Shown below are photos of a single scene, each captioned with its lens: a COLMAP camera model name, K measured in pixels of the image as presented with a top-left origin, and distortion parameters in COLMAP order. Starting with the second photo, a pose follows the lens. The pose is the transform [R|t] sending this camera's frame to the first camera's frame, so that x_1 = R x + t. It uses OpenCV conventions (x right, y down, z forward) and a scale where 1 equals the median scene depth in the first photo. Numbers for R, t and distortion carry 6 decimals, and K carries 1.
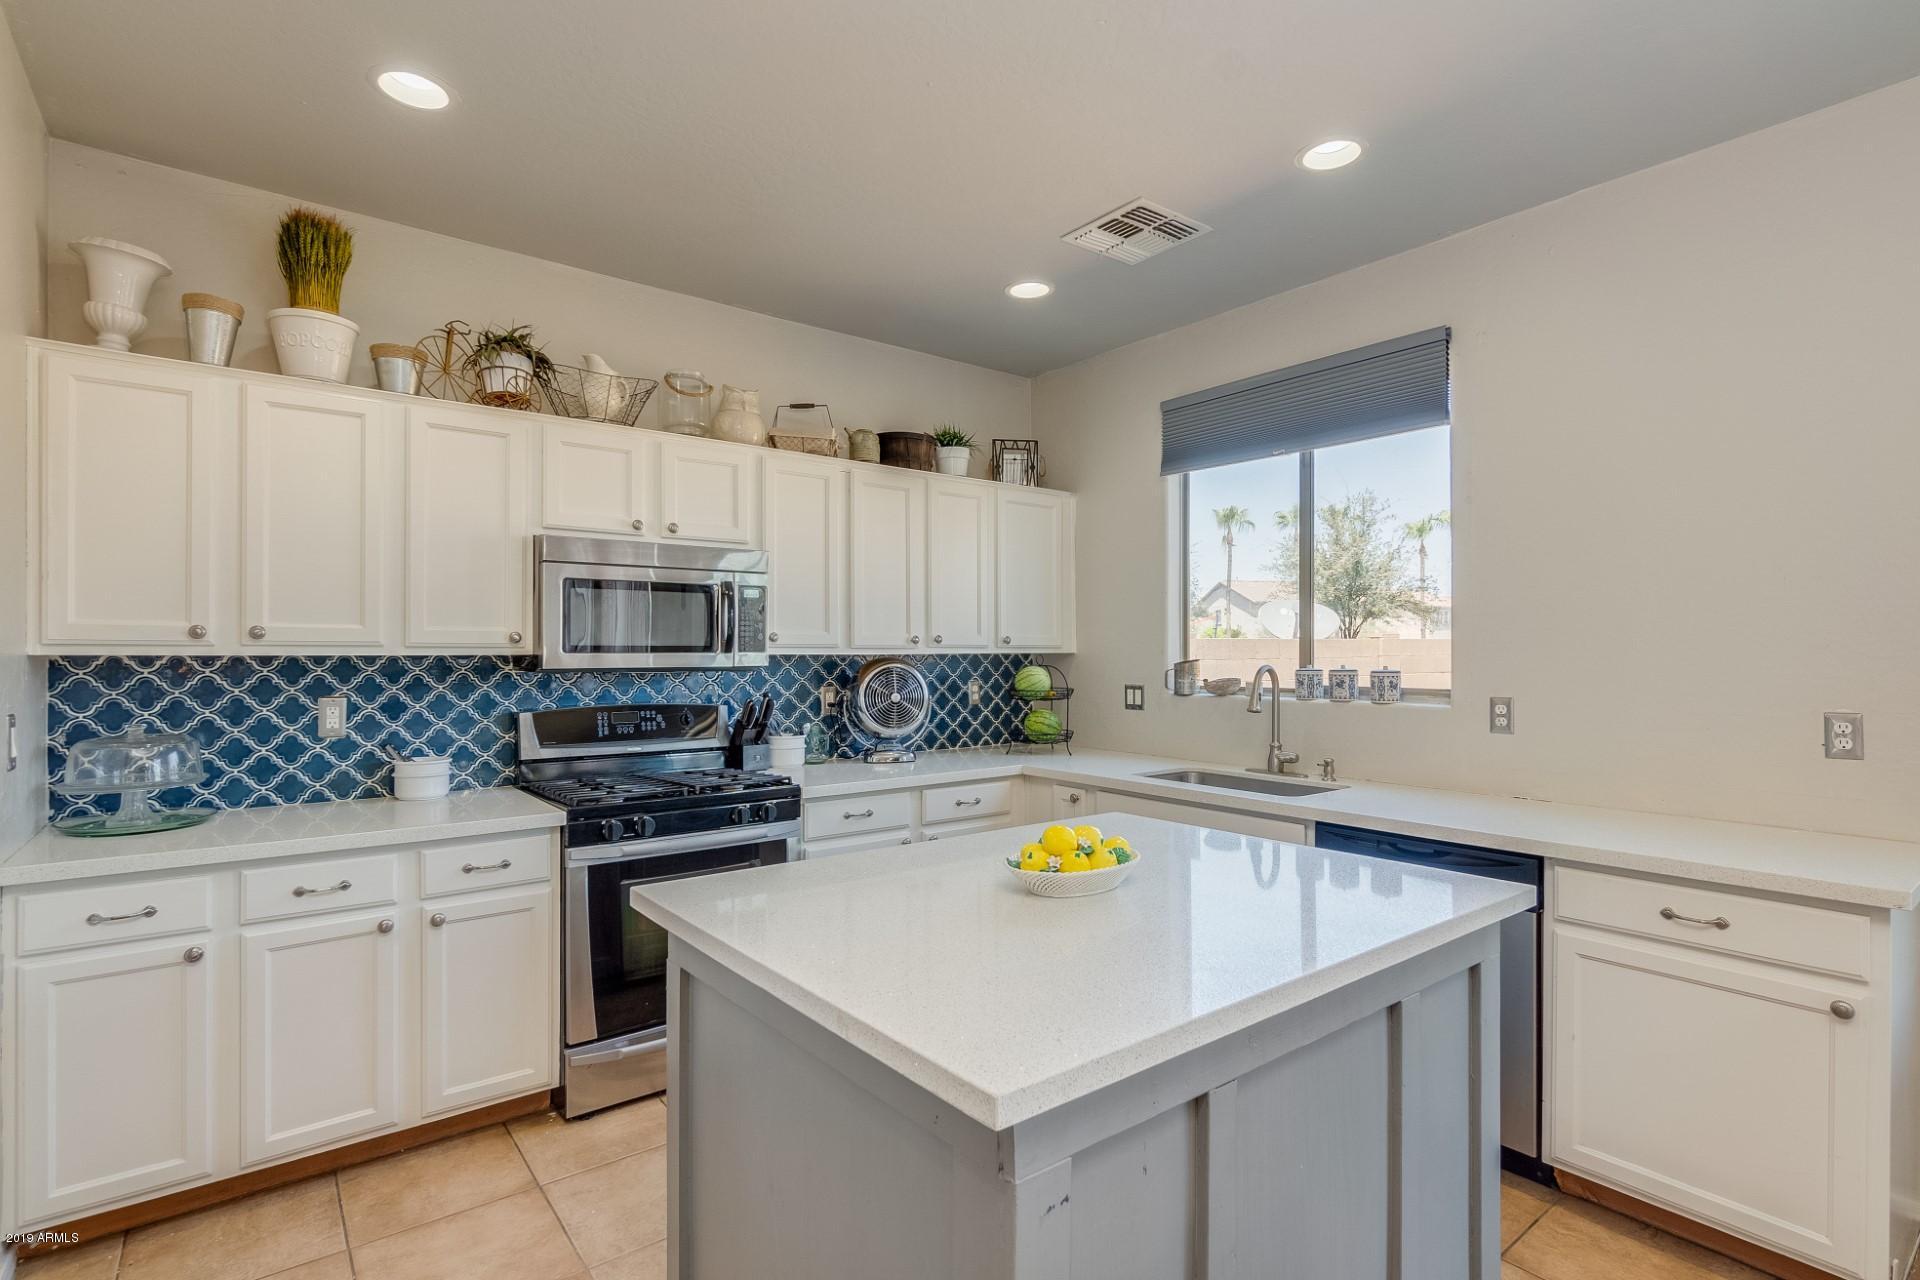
lens RADIAL K [[920.9, 0, 965.6], [0, 920.9, 652.4], [0, 0, 1]] dist [0.003152, 0.001142]
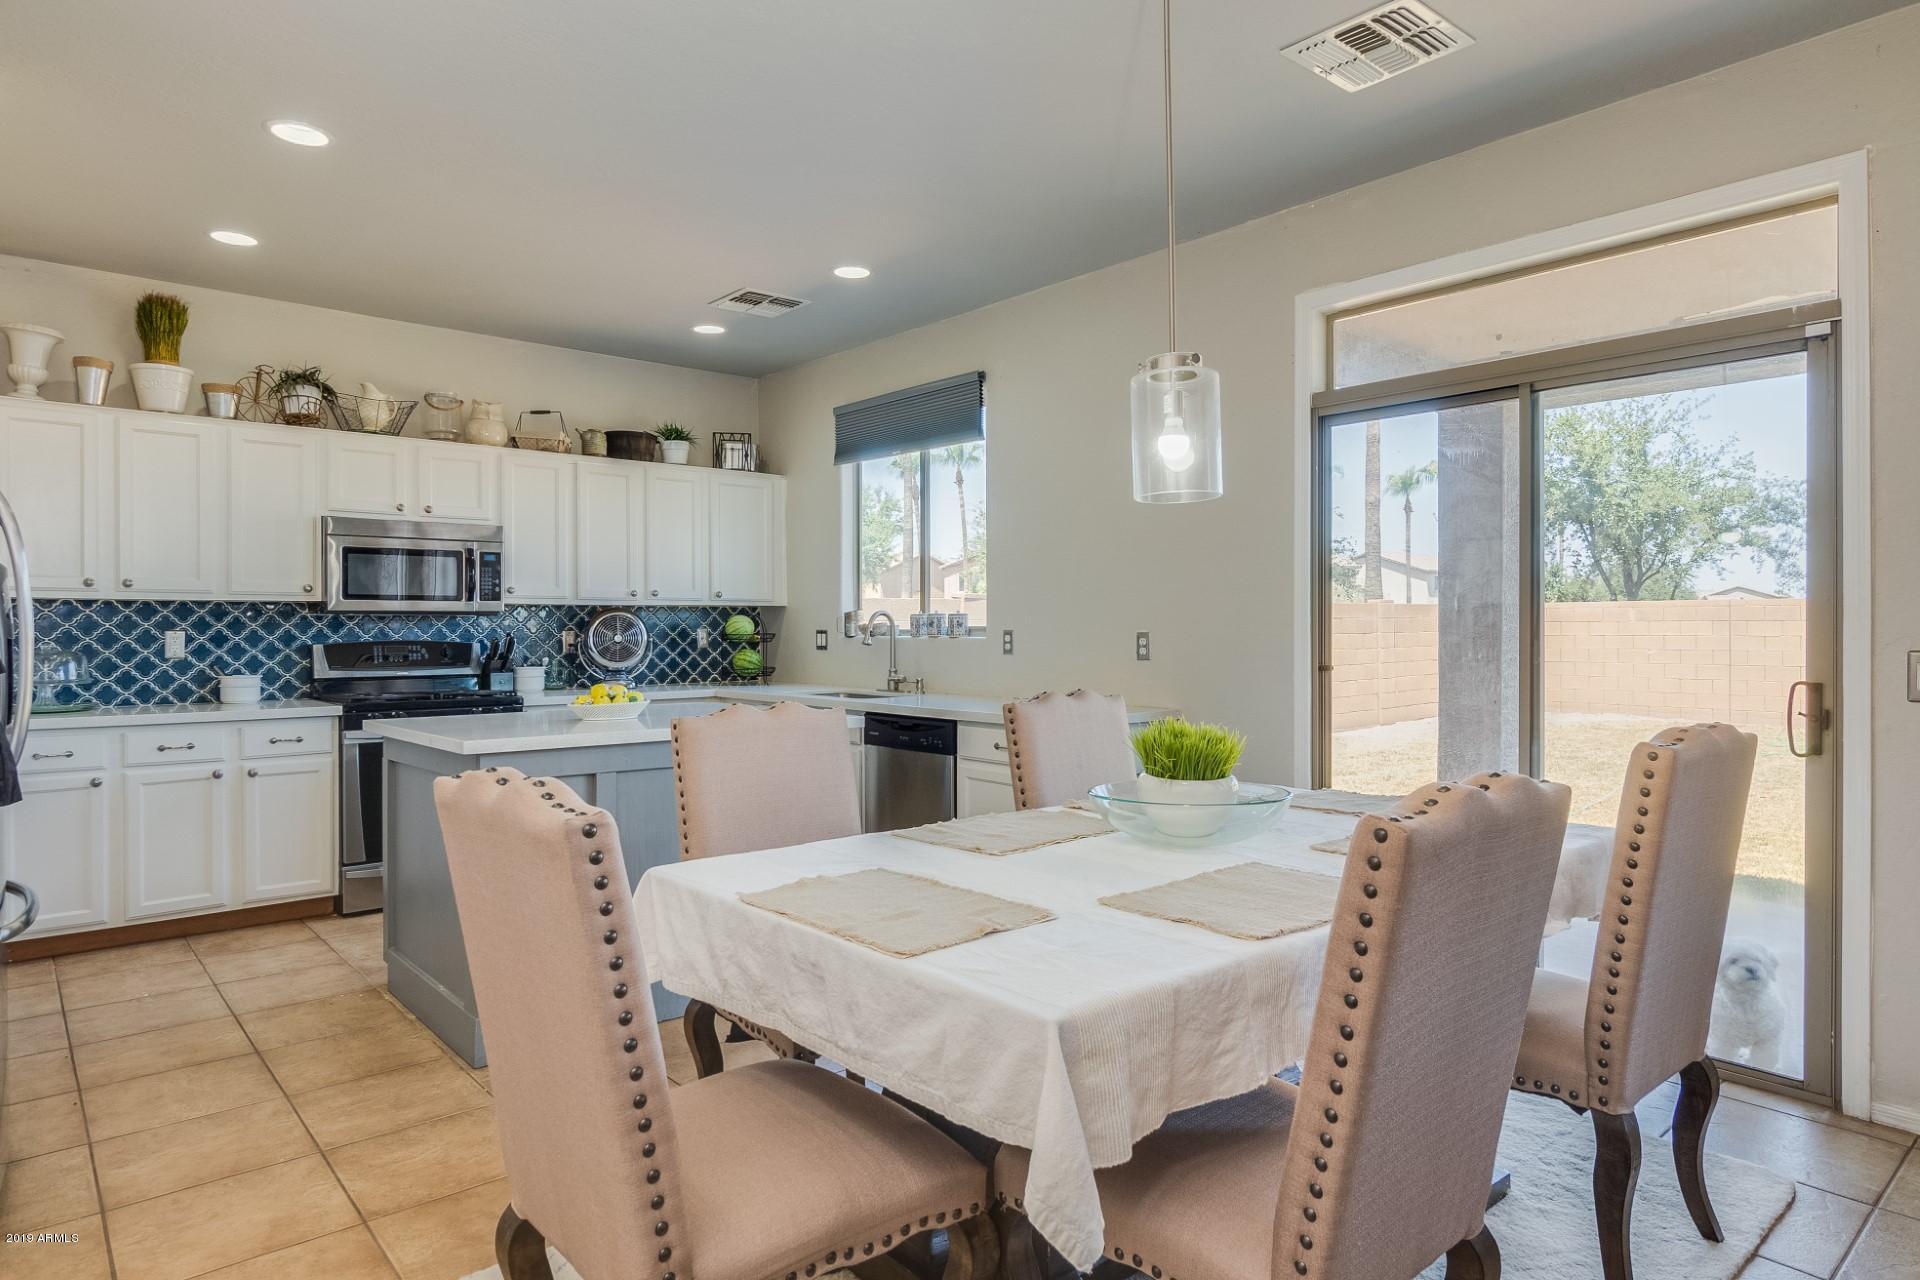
lens RADIAL K [[1113.2, 0, 954.7], [0, 1113.2, 630.7], [0, 0, 1]] dist [0.017479, -0.002525]
pose [[0.999040, -0.002549, 0.043723, 0.398944], [0.002421, 0.999993, 0.002983, 0.042572], [-0.043730, -0.002874, 0.999039, -0.709587]]
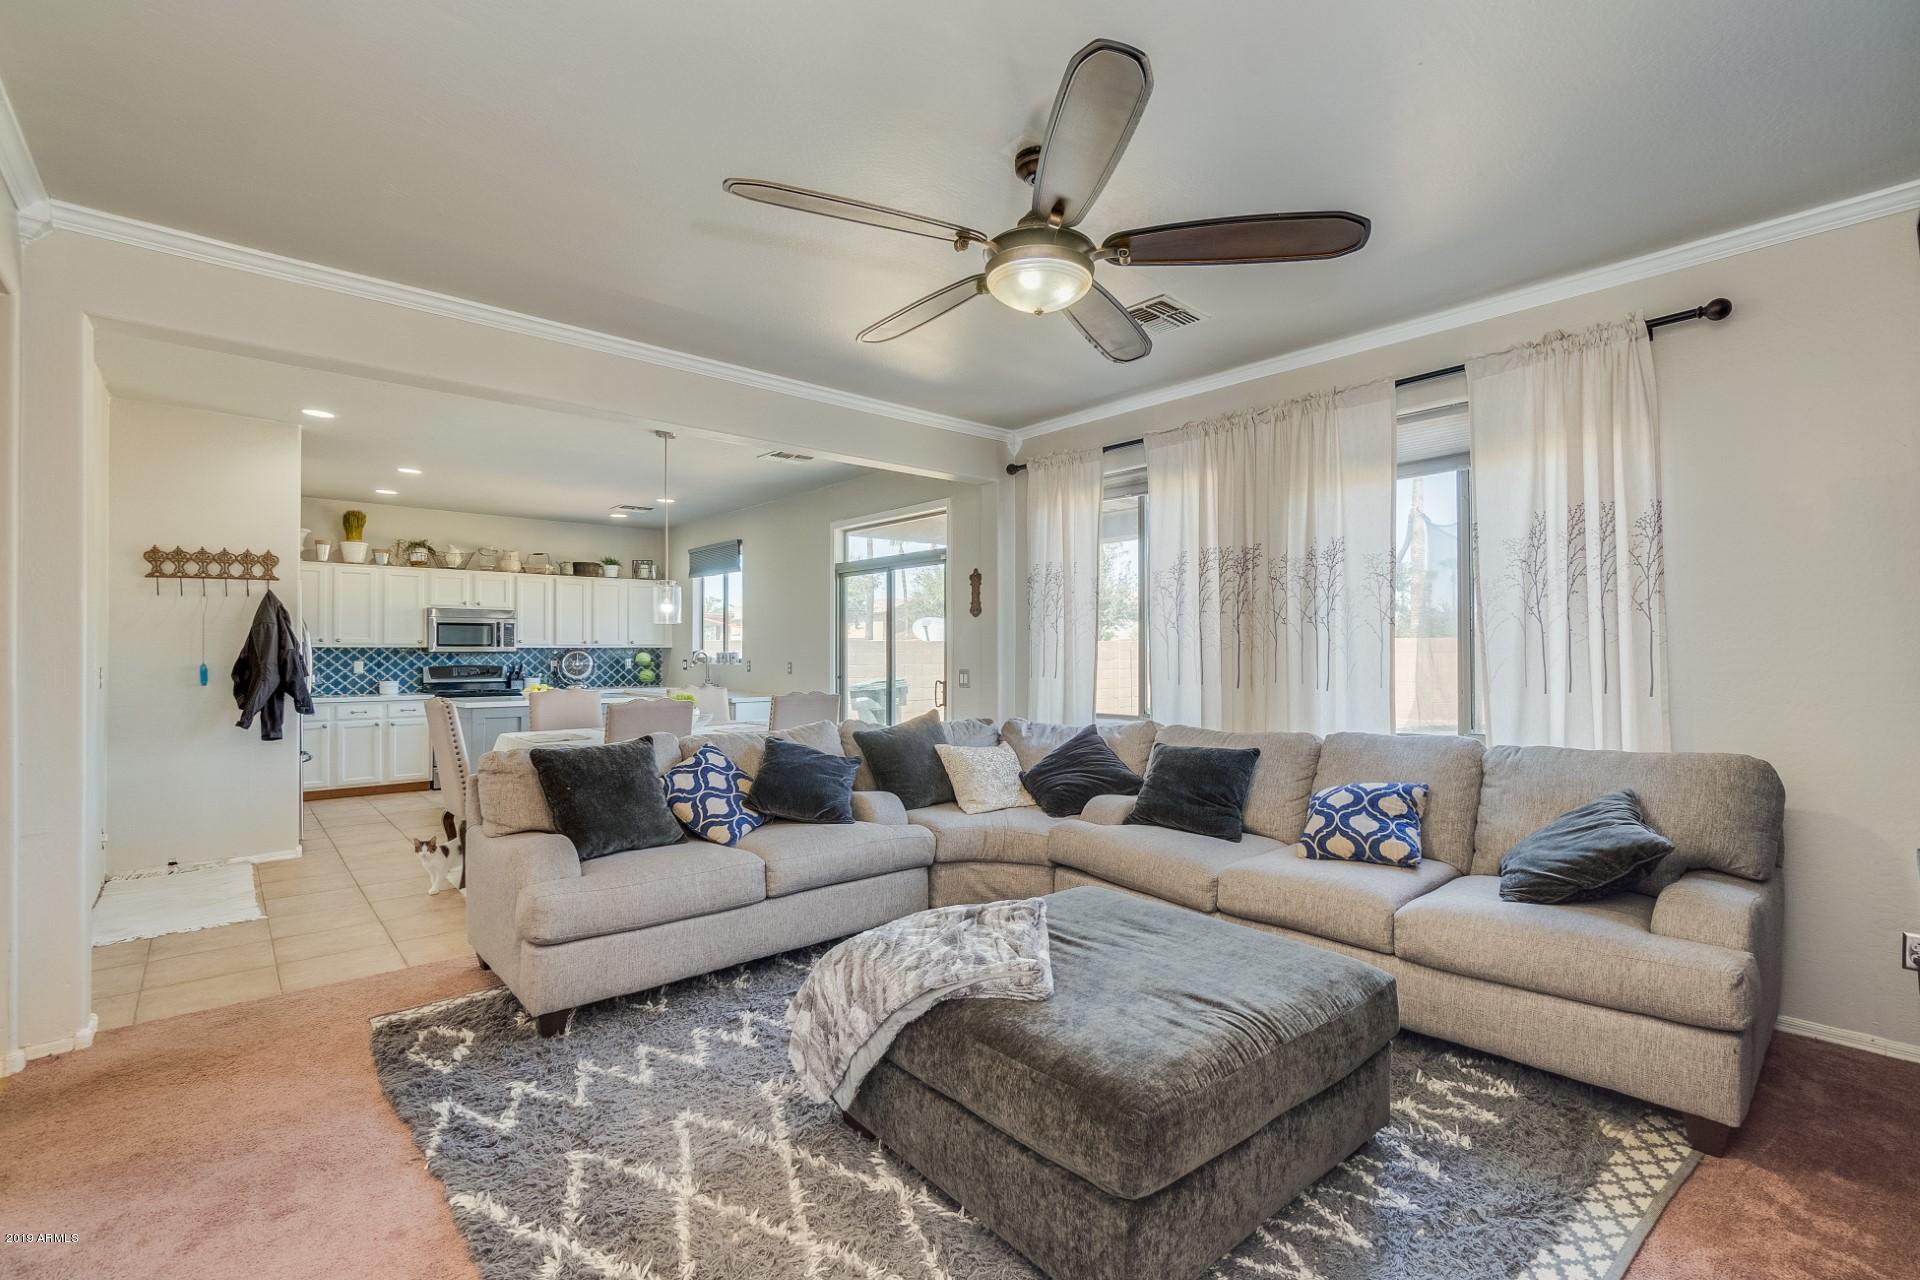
lens RADIAL K [[845.9, 0, 971.2], [0, 845.9, 645.9], [0, 0, 1]] dist [0.005680, 0.002626]
pose [[0.998000, -0.001425, 0.063193, 1.095639], [0.001989, 0.999959, -0.008858, 0.025664], [-0.063177, 0.008966, 0.997962, -1.823632]]
